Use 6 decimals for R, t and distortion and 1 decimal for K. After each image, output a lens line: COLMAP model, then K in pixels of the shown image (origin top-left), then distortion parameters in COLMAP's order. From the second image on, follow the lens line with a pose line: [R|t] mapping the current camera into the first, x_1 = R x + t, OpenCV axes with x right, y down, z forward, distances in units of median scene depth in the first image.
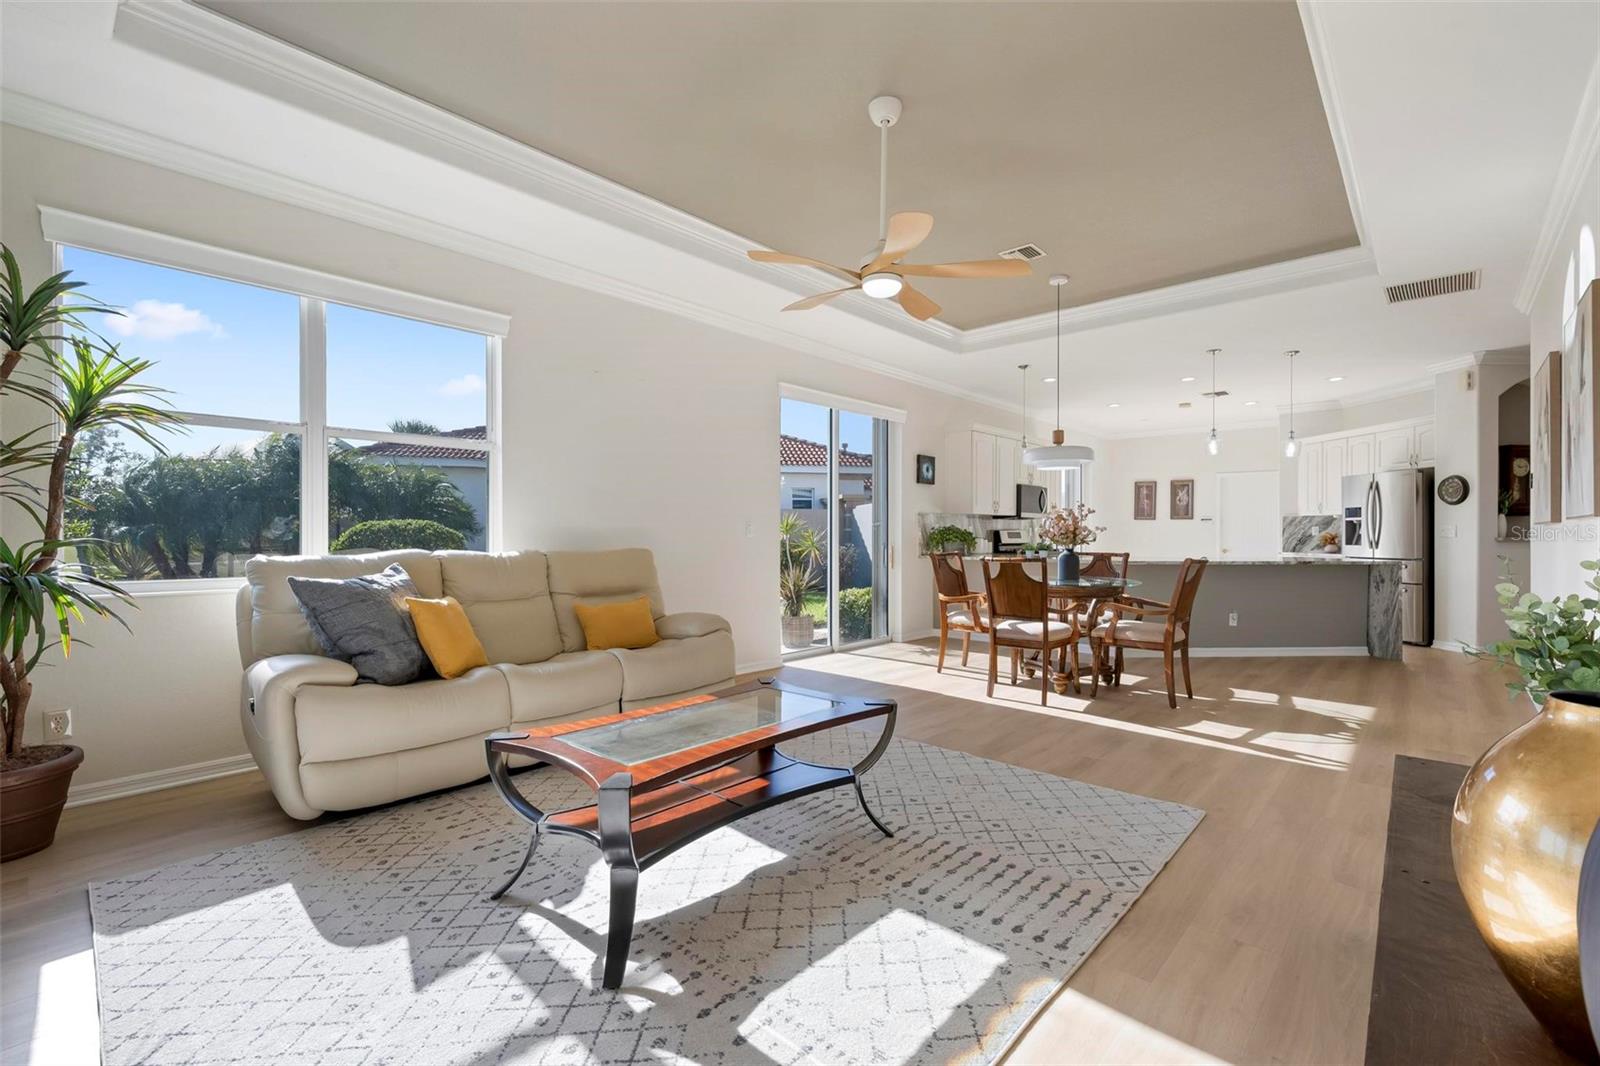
lens RADIAL K [[714.7, 0, 800.0], [0, 714.7, 533.0], [0, 0, 1]] dist [0.001172, 0.000253]
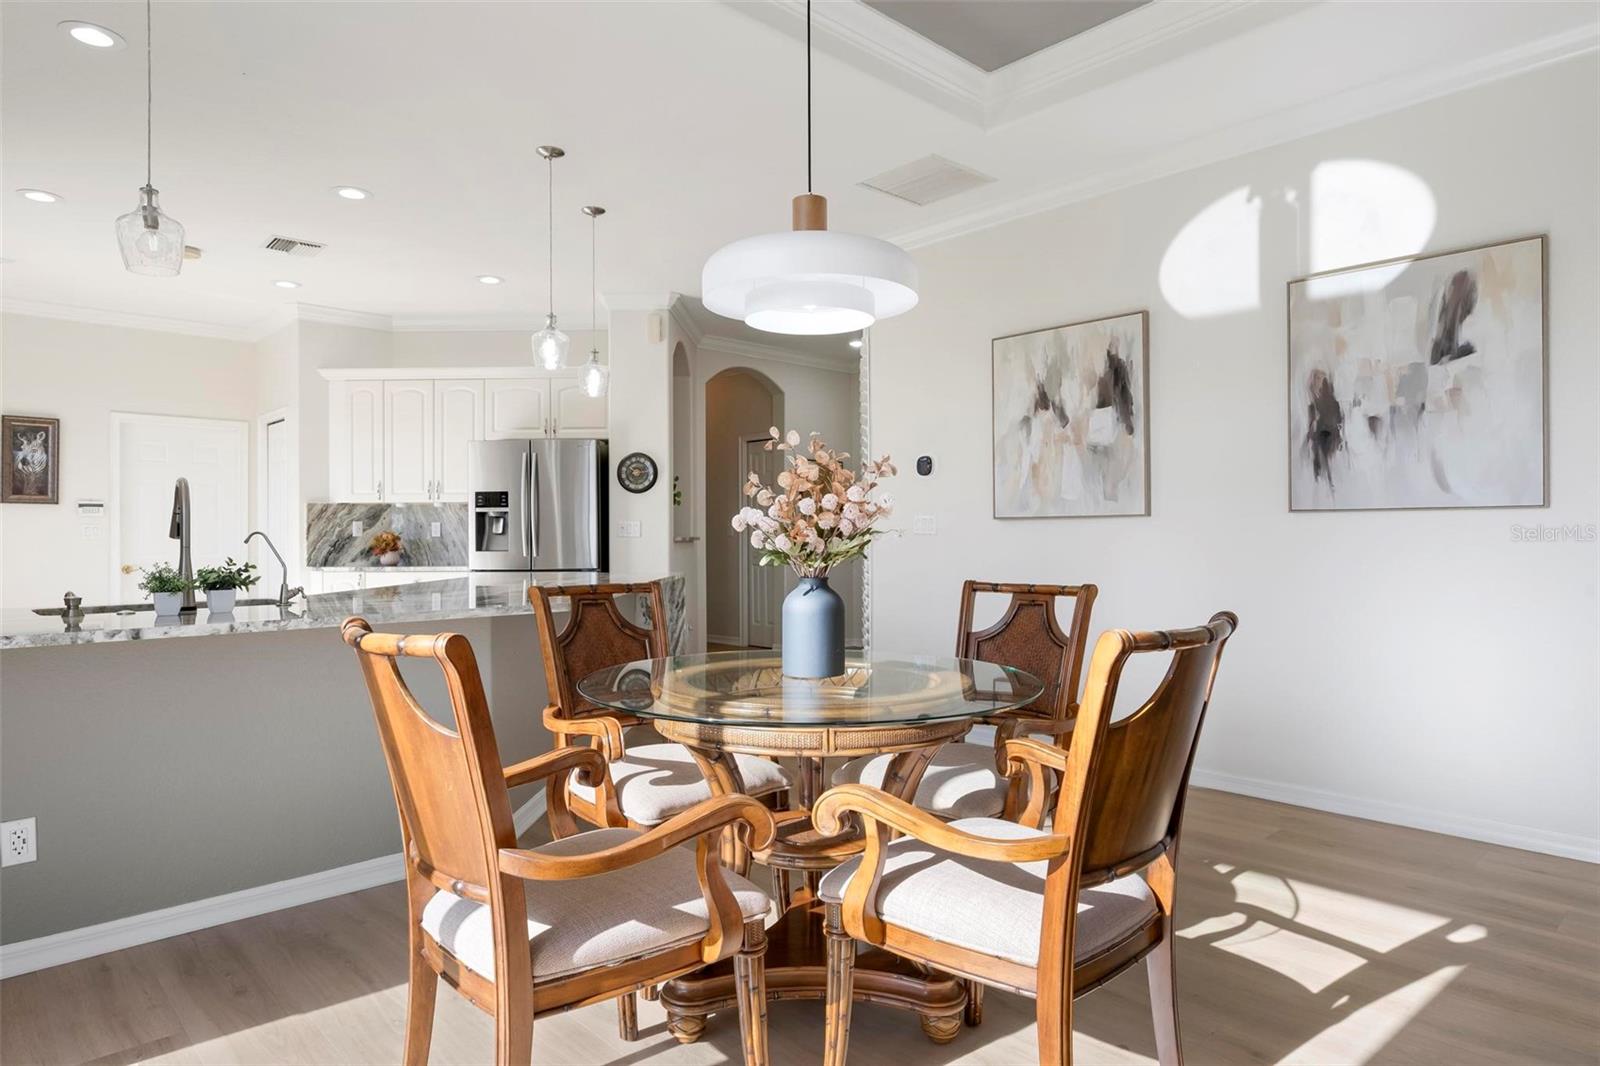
lens RADIAL K [[946.5, 0, 800.0], [0, 946.5, 533.0], [0, 0, 1]] dist [0.004964, 0.000048]
pose [[0.093262, -0.001764, 0.995640, -0.030641], [0.002851, 0.999995, 0.001505, 0.000357], [-0.995638, 0.002698, 0.093267, 0.664504]]
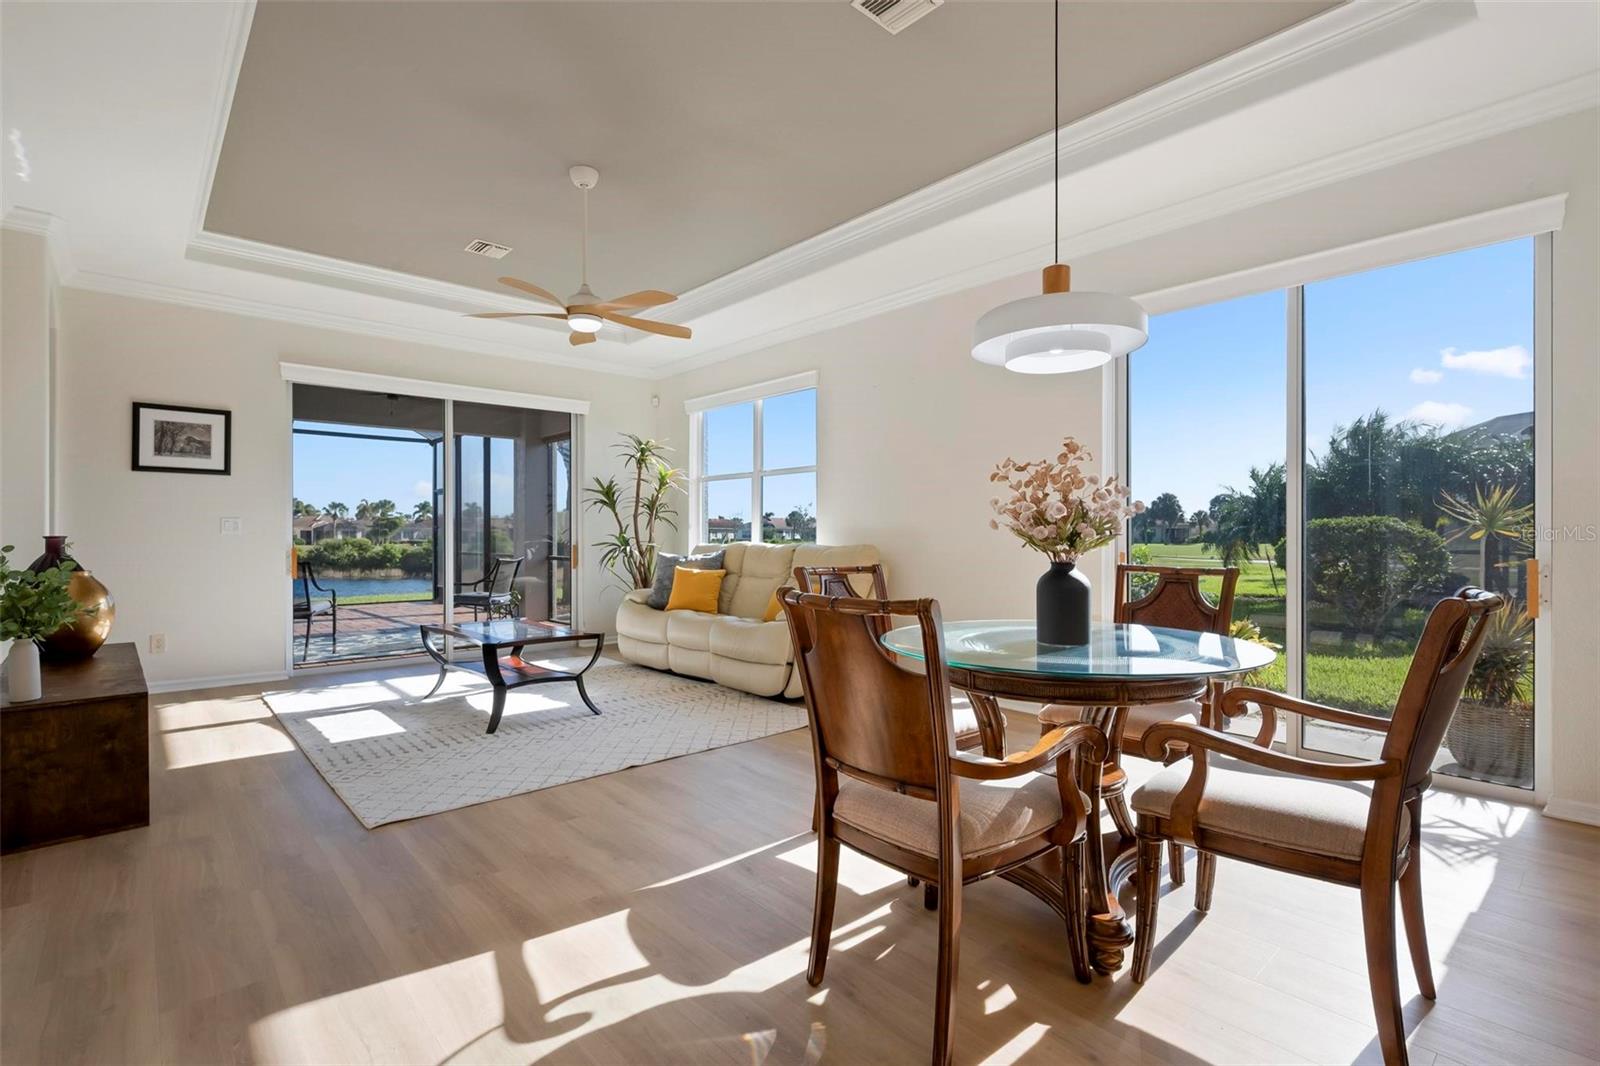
lens RADIAL K [[745.1, 0, 803.5], [0, 745.1, 536.5], [0, 0, 1]] dist [0.000858, 0.000396]
pose [[-0.103914, 0.000381, -0.994586, 0.549905], [0.002300, 0.999997, 0.000143, 0.005304], [0.994584, -0.002273, -0.103915, 0.622181]]
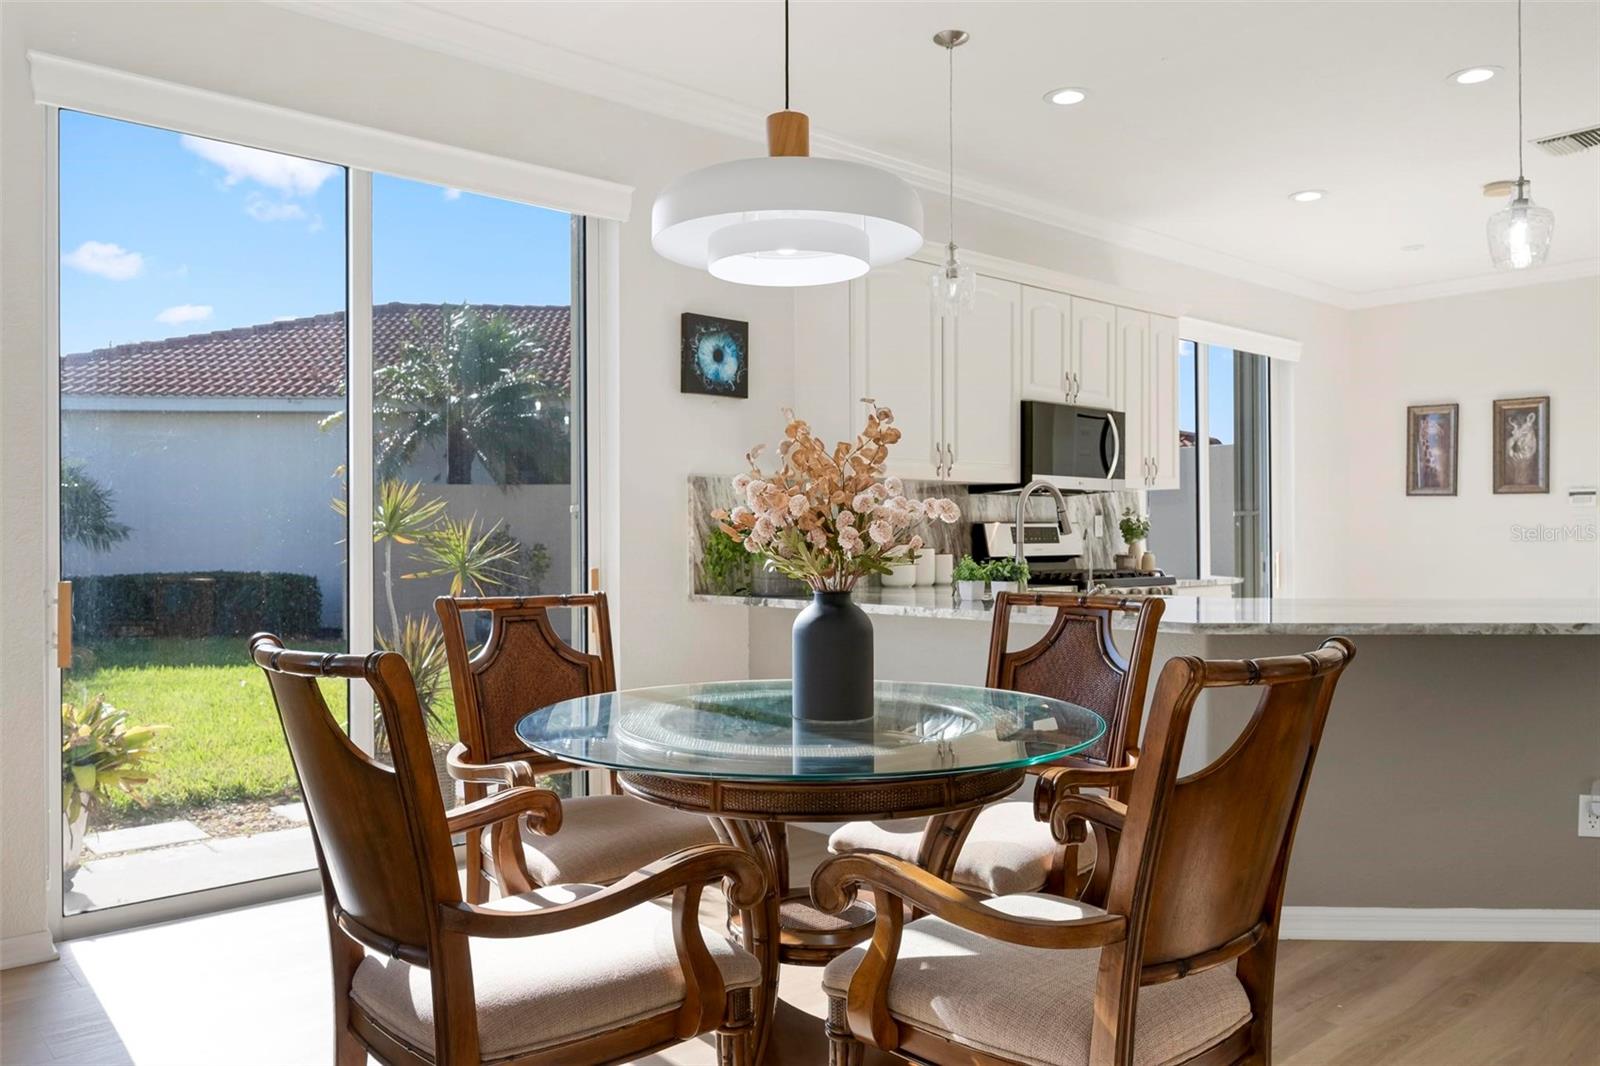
lens RADIAL K [[1185.0, 0, 800.5], [0, 1185.0, 530.5], [0, 0, 1]] dist [-0.000632, 0.003291]
pose [[0.994317, -0.005413, -0.106325, 0.282333], [0.005338, 0.999985, -0.000993, 0.000917], [0.106328, 0.000420, 0.994331, 0.404078]]
